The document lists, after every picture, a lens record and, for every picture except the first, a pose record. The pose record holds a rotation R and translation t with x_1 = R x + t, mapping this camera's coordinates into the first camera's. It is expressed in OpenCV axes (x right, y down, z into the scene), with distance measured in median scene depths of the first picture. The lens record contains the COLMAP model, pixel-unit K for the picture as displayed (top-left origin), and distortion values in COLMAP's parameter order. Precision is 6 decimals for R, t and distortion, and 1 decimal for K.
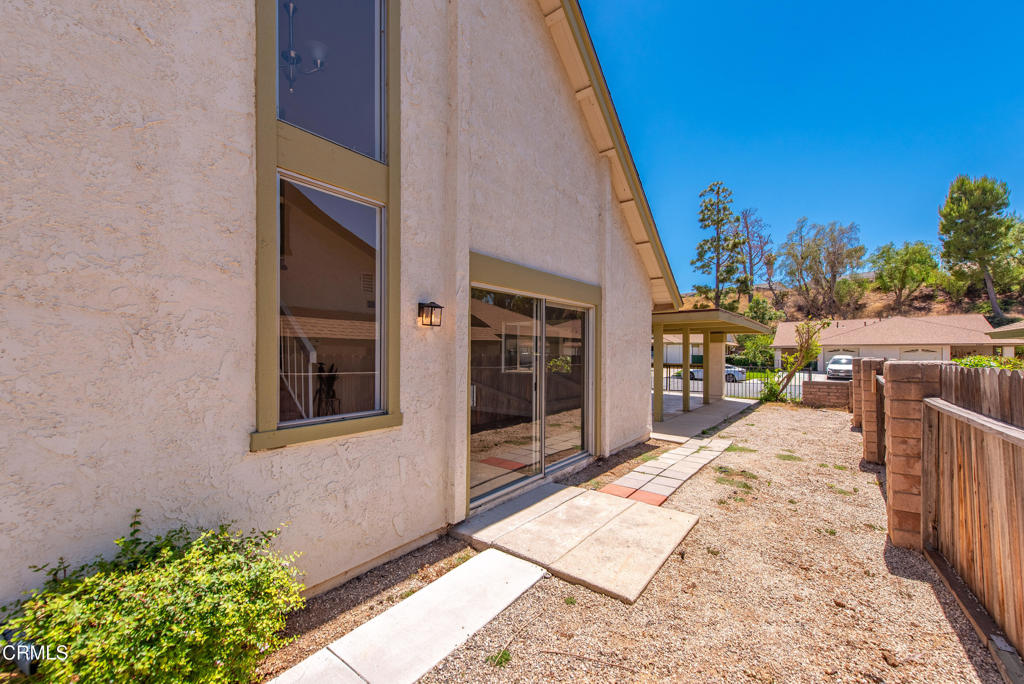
lens RADIAL K [[405.5, 0, 513.1], [0, 405.5, 352.5], [0, 0, 1]] dist [0.008835, -0.000316]
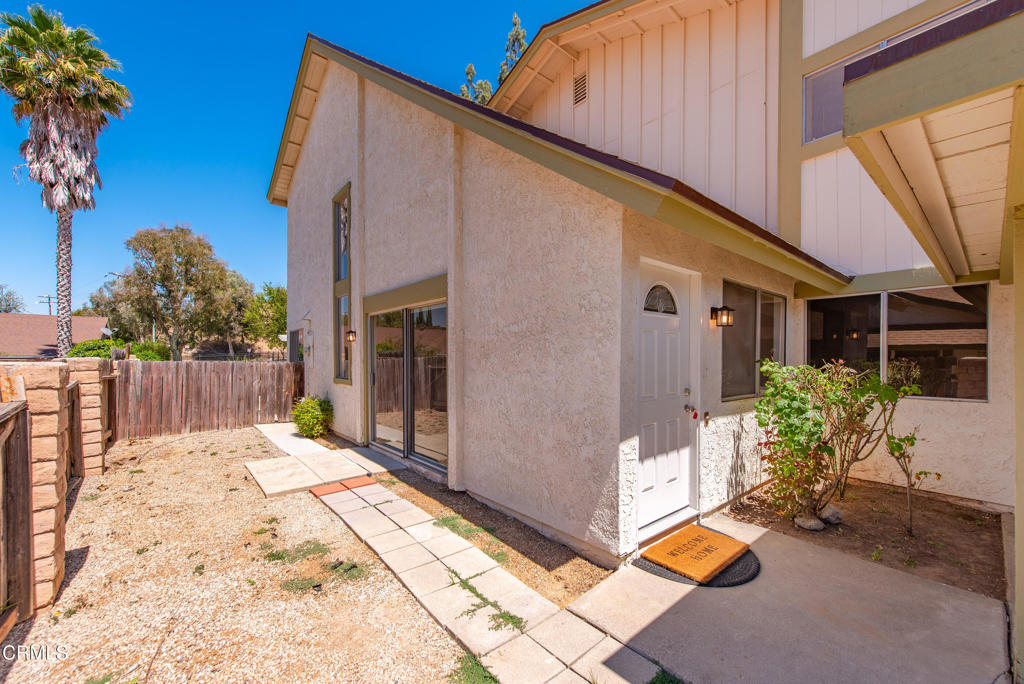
lens RADIAL K [[405.5, 0, 513.1], [0, 405.5, 352.5], [0, 0, 1]] dist [0.008835, -0.000316]
pose [[-0.201586, -0.006639, -0.979448, 1.116532], [-0.001604, 0.999978, -0.006448, 0.003819], [0.979470, 0.000272, -0.201592, 1.473645]]
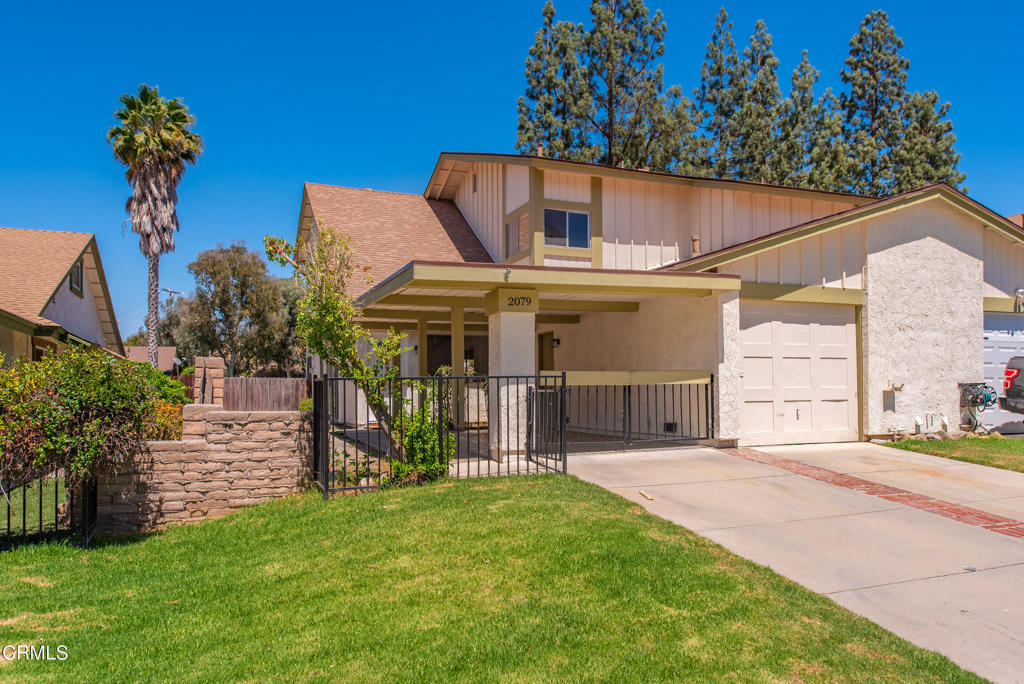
lens RADIAL K [[731.3, 0, 511.1], [0, 731.3, 375.0], [0, 0, 1]] dist [0.101581, -0.333567]
pose [[-0.501673, -0.014022, -0.864944, 2.292167], [0.009165, 0.999726, -0.021522, 0.080839], [0.865009, -0.018724, -0.501407, 2.855067]]
